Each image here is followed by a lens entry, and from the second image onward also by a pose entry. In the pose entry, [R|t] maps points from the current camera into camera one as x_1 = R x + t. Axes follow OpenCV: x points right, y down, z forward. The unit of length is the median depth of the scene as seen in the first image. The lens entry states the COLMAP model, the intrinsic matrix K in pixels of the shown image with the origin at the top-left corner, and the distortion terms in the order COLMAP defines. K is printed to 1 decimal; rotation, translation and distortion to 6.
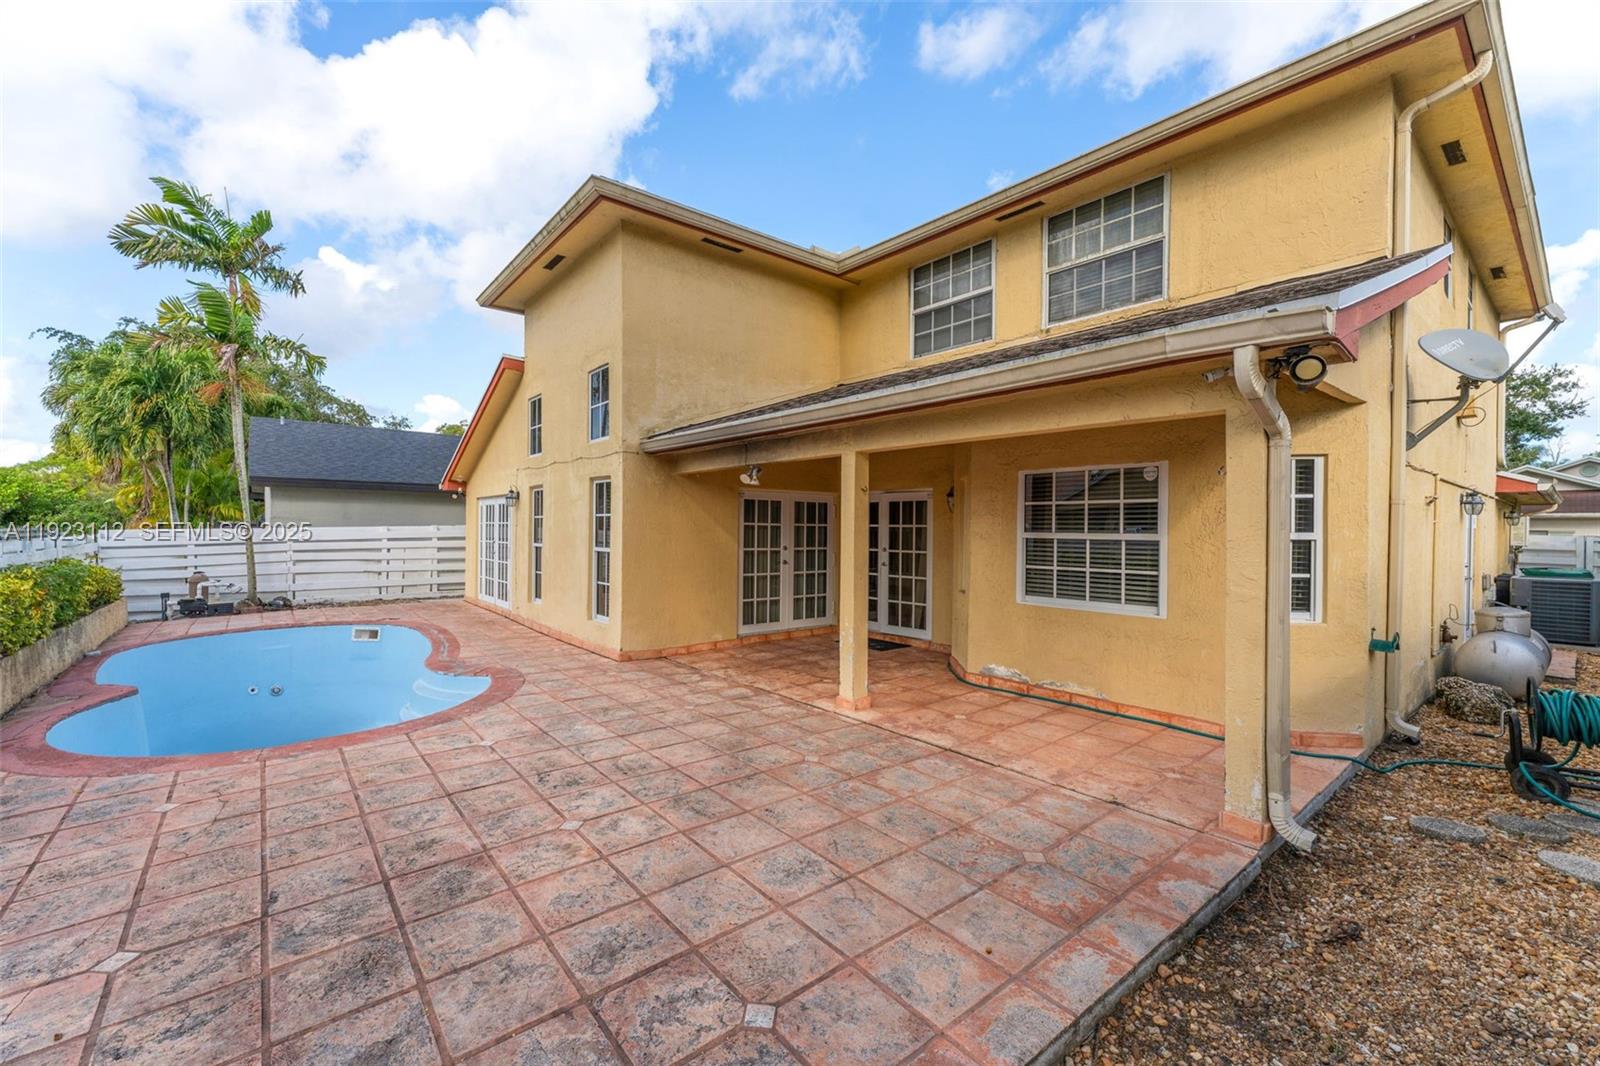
lens RADIAL K [[646.1, 0, 796.9], [0, 646.1, 531.1], [0, 0, 1]] dist [-0.000462, 0.000076]
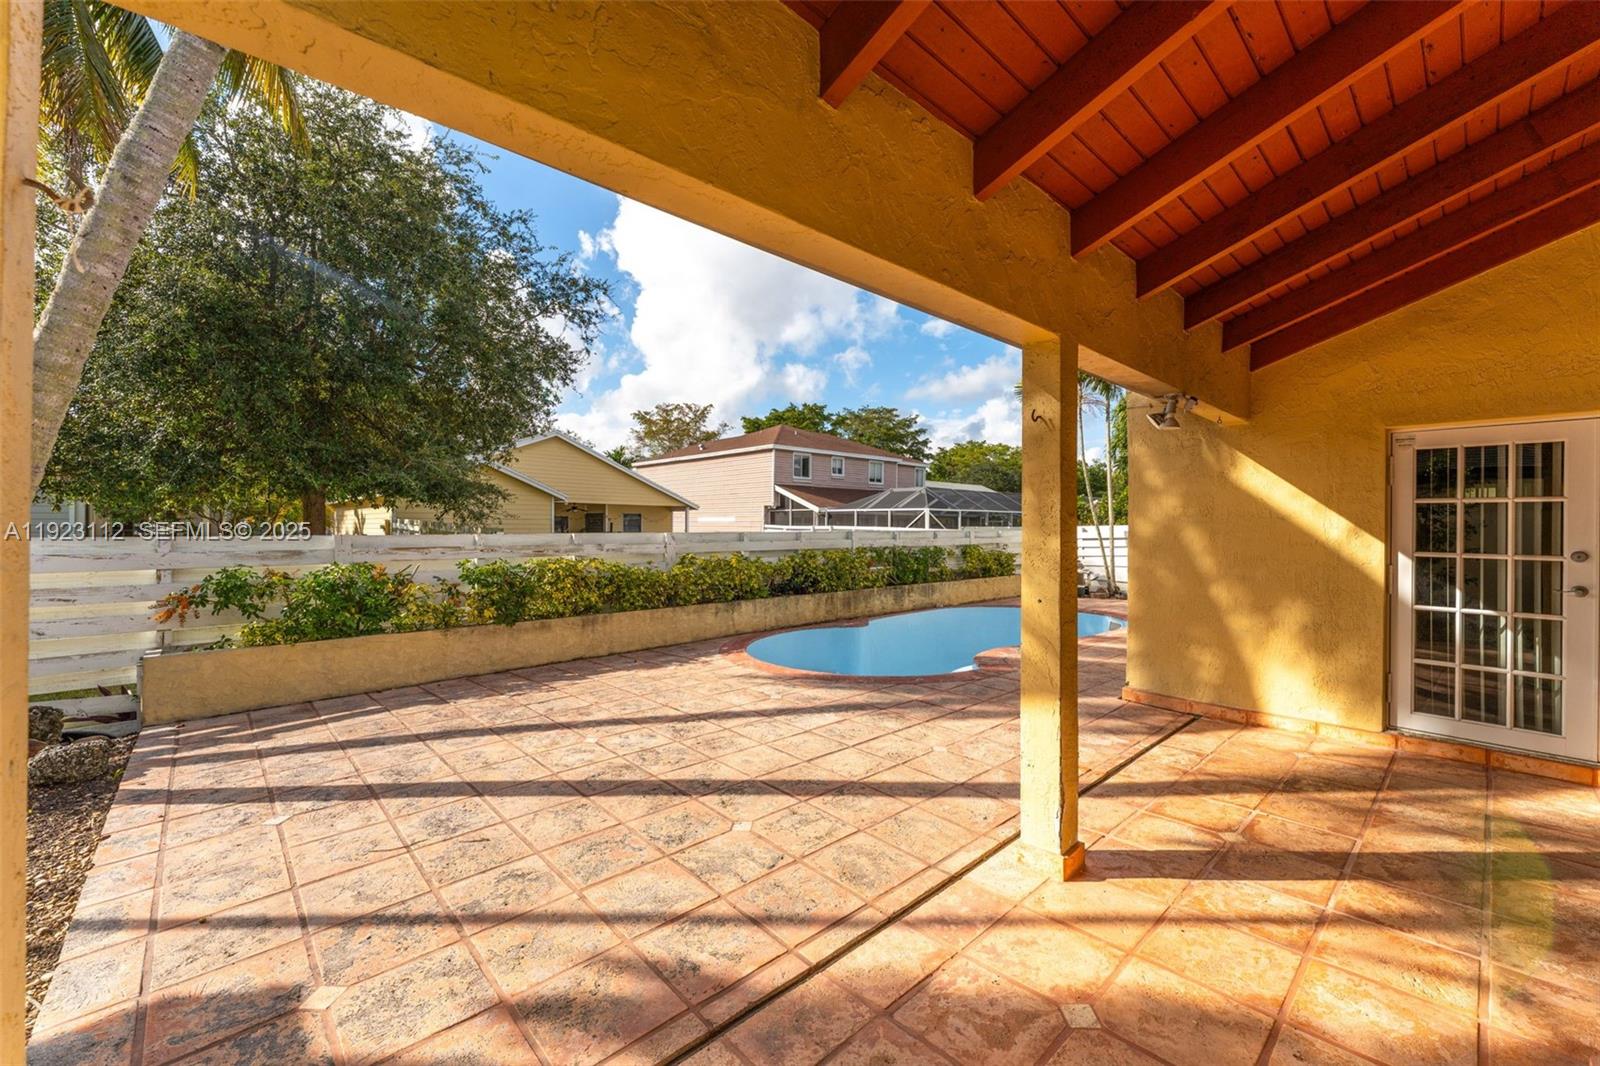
lens RADIAL K [[646.1, 0, 798.2], [0, 646.1, 529.2], [0, 0, 1]] dist [-0.000462, 0.000076]
pose [[0.056362, -0.006168, -0.998391, 0.744081], [-0.004510, 0.999969, -0.006432, 0.030406], [0.998400, 0.004865, 0.056333, 1.029939]]
